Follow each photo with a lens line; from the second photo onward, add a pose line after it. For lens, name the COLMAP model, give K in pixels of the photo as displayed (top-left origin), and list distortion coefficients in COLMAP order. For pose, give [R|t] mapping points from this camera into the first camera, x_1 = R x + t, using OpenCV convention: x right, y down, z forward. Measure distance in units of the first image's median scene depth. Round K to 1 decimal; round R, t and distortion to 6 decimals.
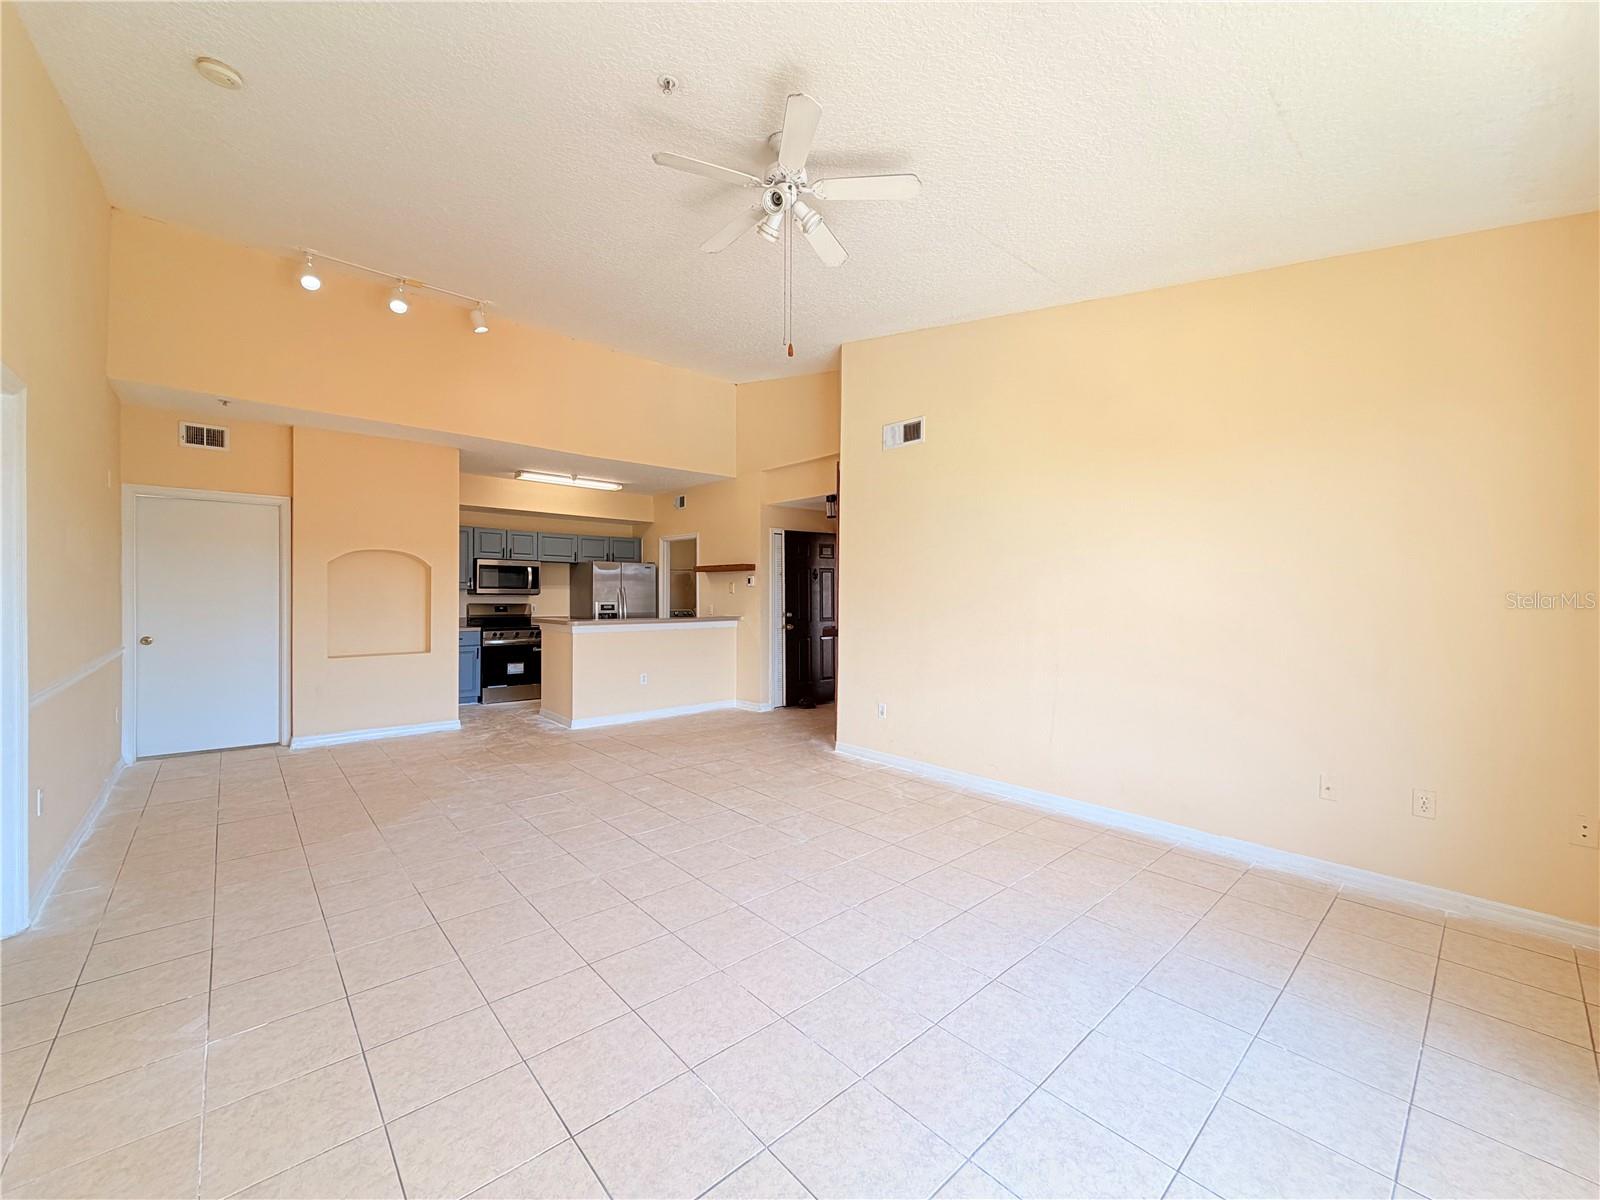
lens RADIAL K [[637.1, 0, 794.1], [0, 637.1, 601.1], [0, 0, 1]] dist [0.005681, -0.000148]
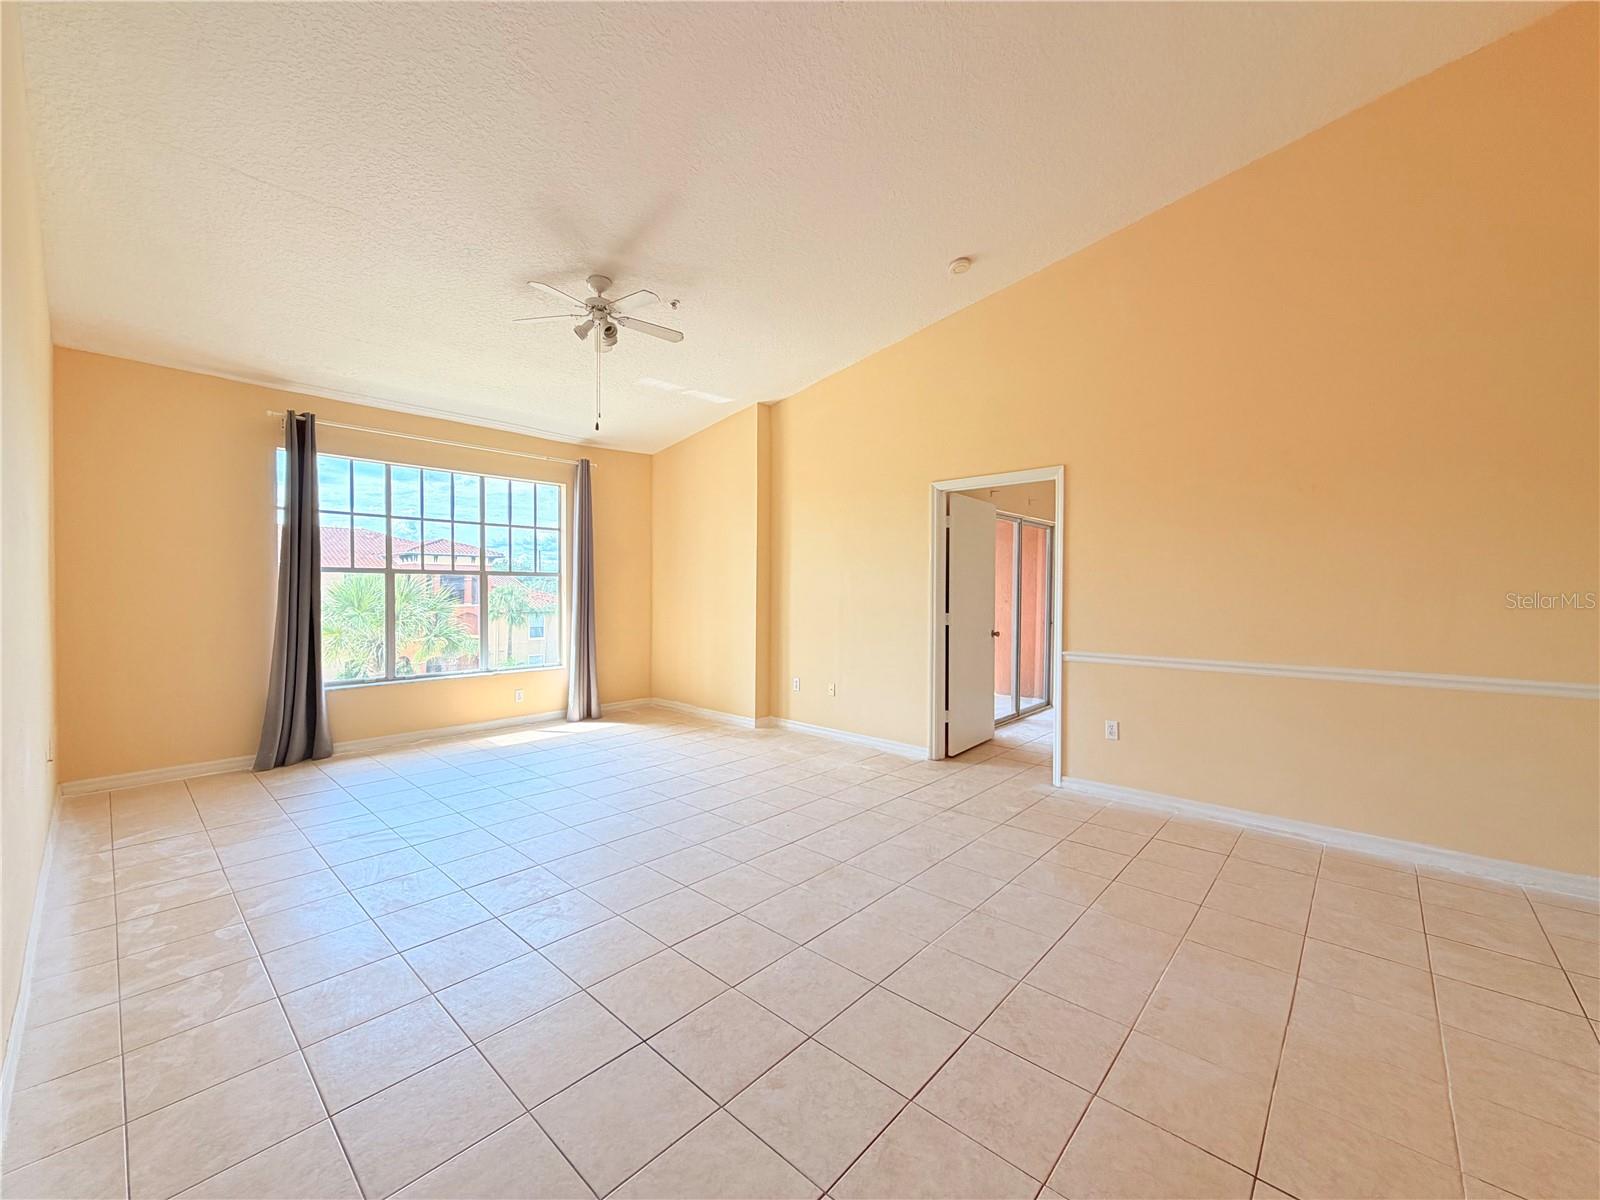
lens RADIAL K [[637.1, 0, 794.1], [0, 637.1, 601.1], [0, 0, 1]] dist [0.005681, -0.000148]
pose [[-0.994569, -0.010331, -0.103562, -0.215917], [-0.013045, 0.999588, 0.025565, -0.009378], [0.103255, 0.026777, -0.994294, 1.733414]]
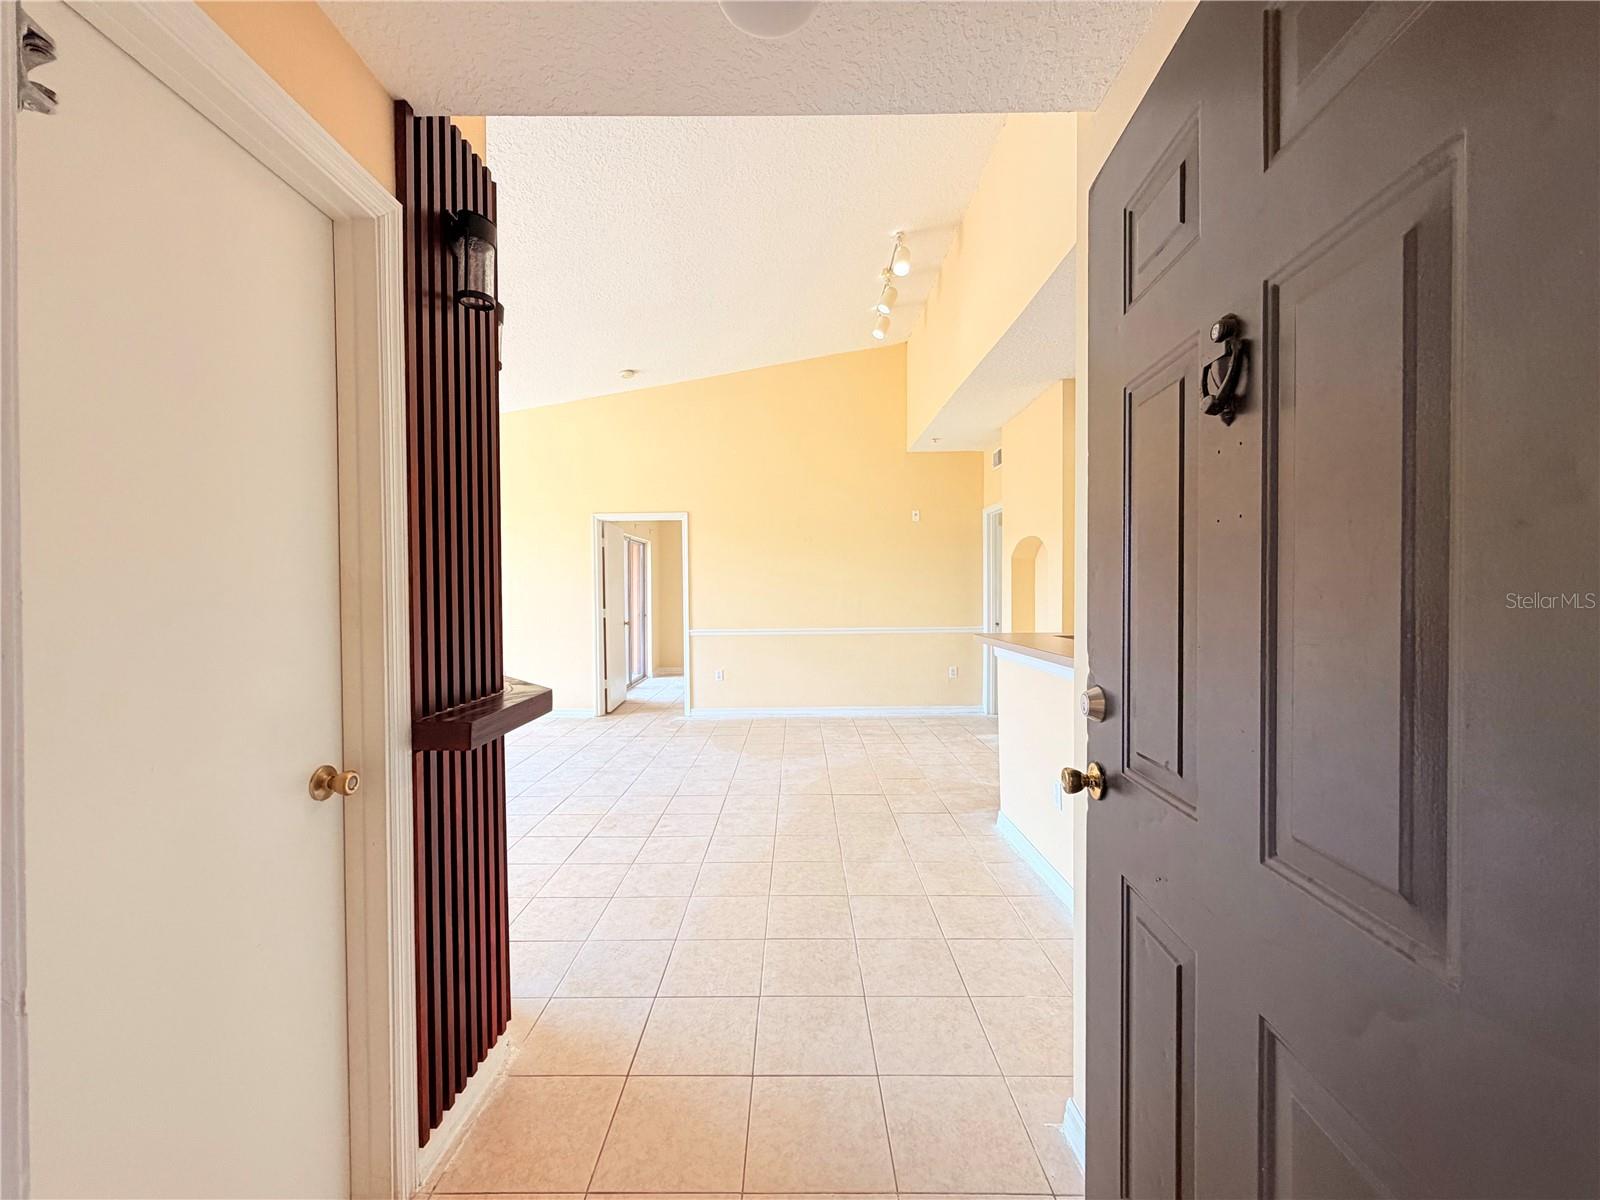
lens RADIAL K [[637.1, 0, 794.1], [0, 637.1, 601.1], [0, 0, 1]] dist [0.005681, -0.000148]
pose [[-0.669296, 0.011909, -0.742901, 0.315062], [-0.002952, 0.999821, 0.018687, -0.012367], [0.742990, 0.014700, -0.669141, 2.067054]]
